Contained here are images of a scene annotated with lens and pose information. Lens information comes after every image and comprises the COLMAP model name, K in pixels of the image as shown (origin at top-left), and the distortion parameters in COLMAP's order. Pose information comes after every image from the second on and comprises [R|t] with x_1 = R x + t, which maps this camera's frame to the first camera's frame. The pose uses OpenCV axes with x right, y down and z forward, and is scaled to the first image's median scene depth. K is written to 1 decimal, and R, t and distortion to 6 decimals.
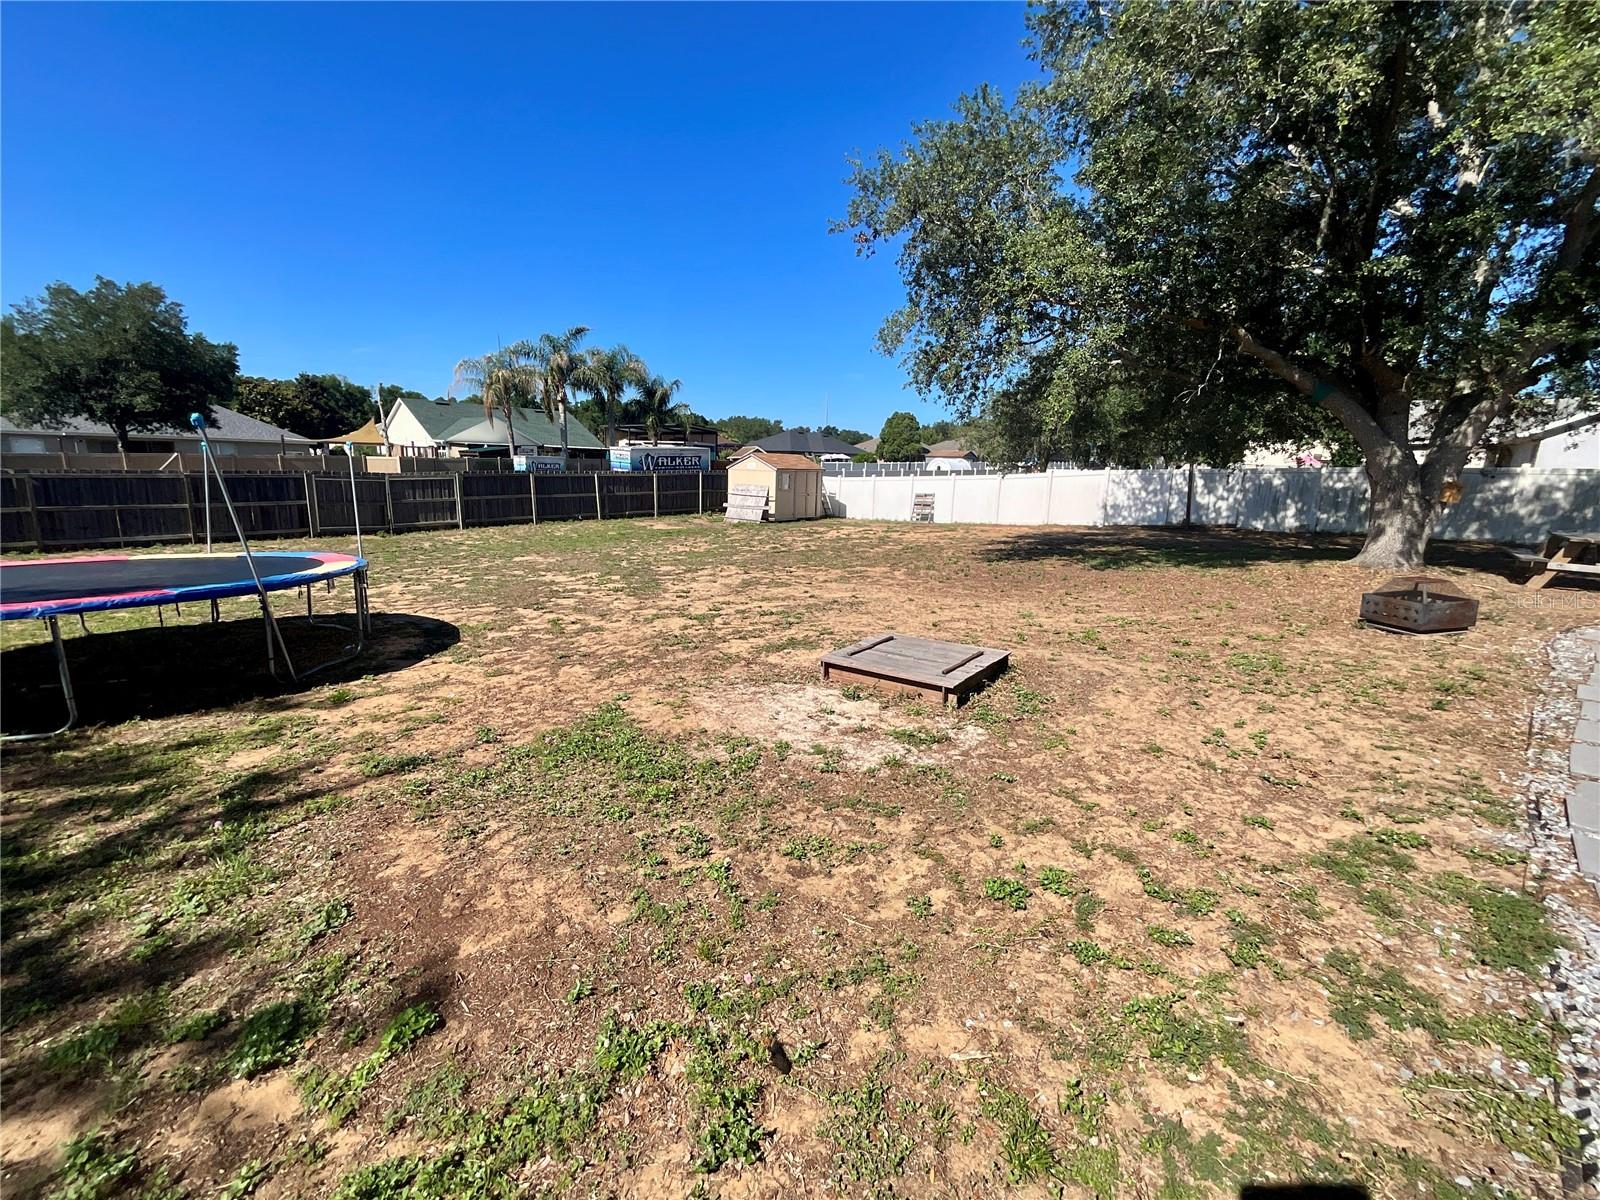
lens RADIAL K [[651.0, 0, 795.6], [0, 651.0, 596.4], [0, 0, 1]] dist [-0.003910, 0.001779]
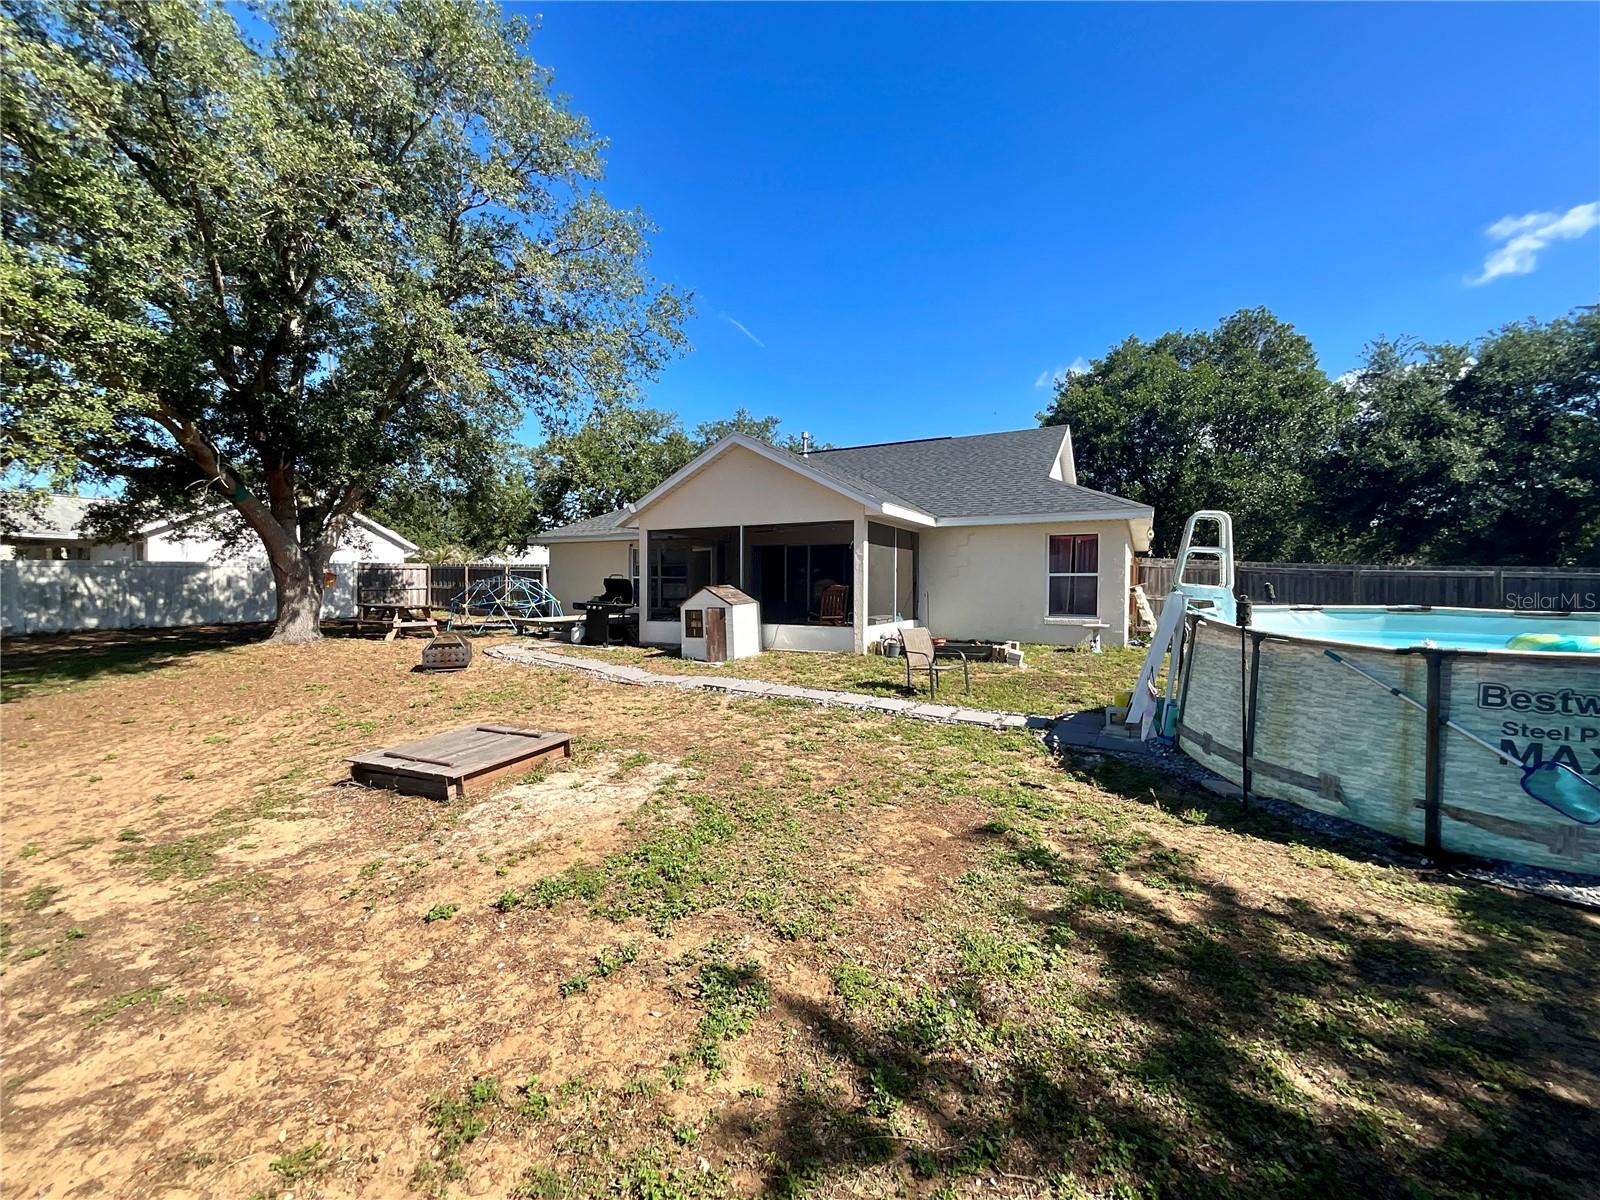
lens RADIAL K [[651.0, 0, 797.6], [0, 651.0, 599.5], [0, 0, 1]] dist [-0.003910, 0.001779]
pose [[-0.237563, -0.050583, 0.970054, -0.298629], [0.184579, 0.978098, 0.096206, -0.043830], [-0.953674, 0.201906, -0.223024, 0.238432]]
